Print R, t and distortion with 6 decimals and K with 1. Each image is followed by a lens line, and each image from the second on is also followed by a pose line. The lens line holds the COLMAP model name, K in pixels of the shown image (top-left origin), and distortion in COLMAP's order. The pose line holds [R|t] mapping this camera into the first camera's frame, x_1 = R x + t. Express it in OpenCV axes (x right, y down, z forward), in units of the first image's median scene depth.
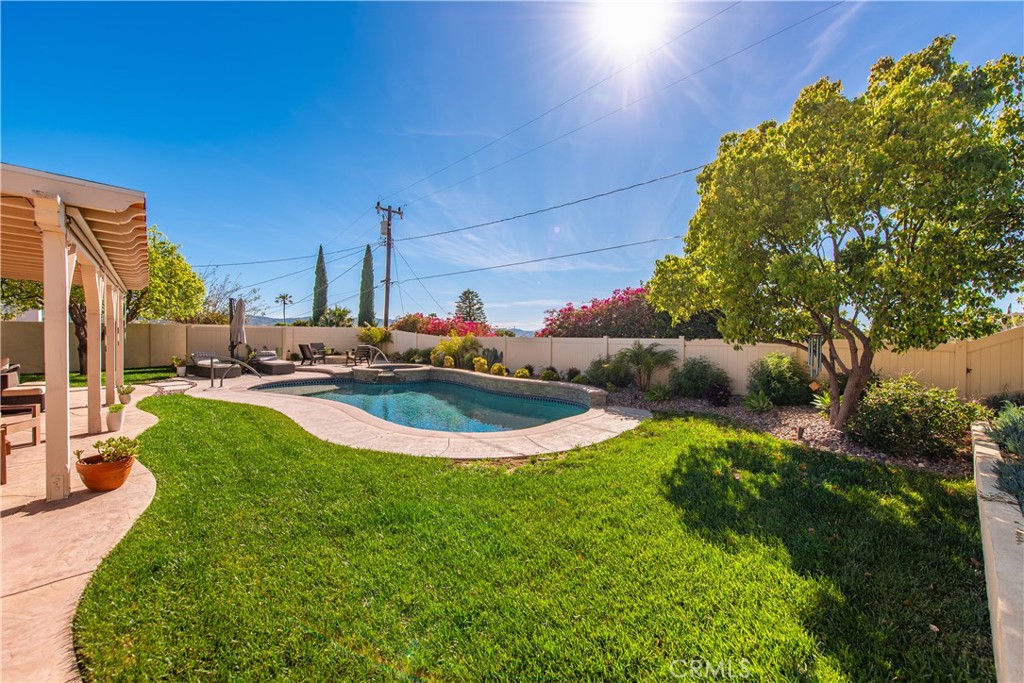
lens RADIAL K [[406.6, 0, 514.0], [0, 406.6, 340.6], [0, 0, 1]] dist [0.003235, 0.000049]
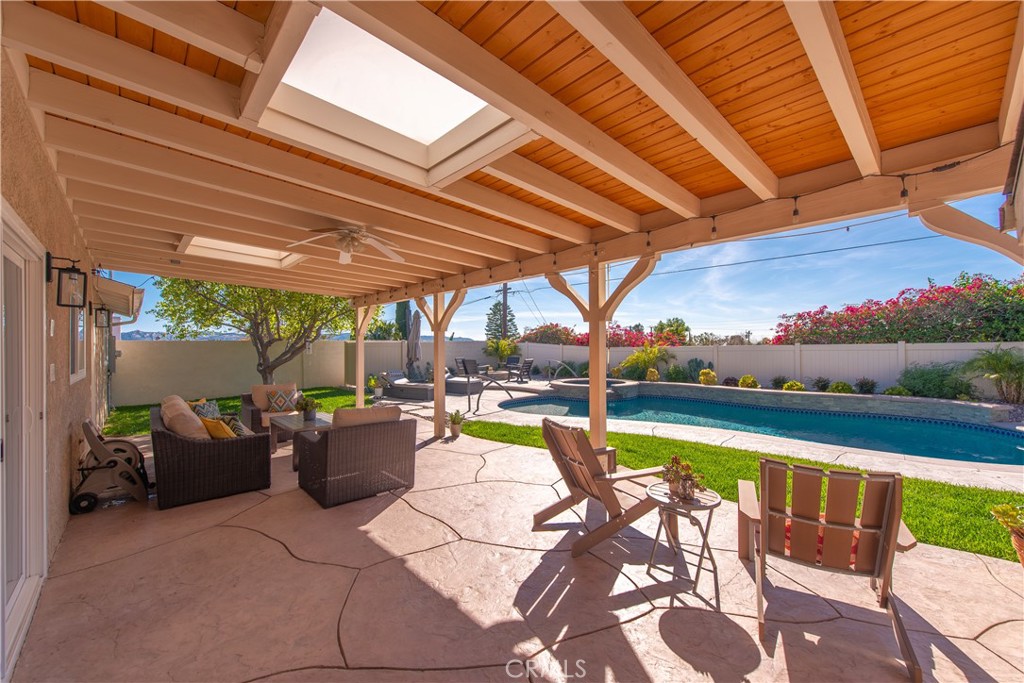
lens RADIAL K [[406.6, 0, 510.1], [0, 406.6, 346.0], [0, 0, 1]] dist [0.003235, 0.000049]
pose [[0.999727, -0.022433, 0.006590, -0.494958], [0.022539, 0.999609, -0.016542, -0.004232], [-0.006217, 0.016686, 0.999841, 0.108804]]
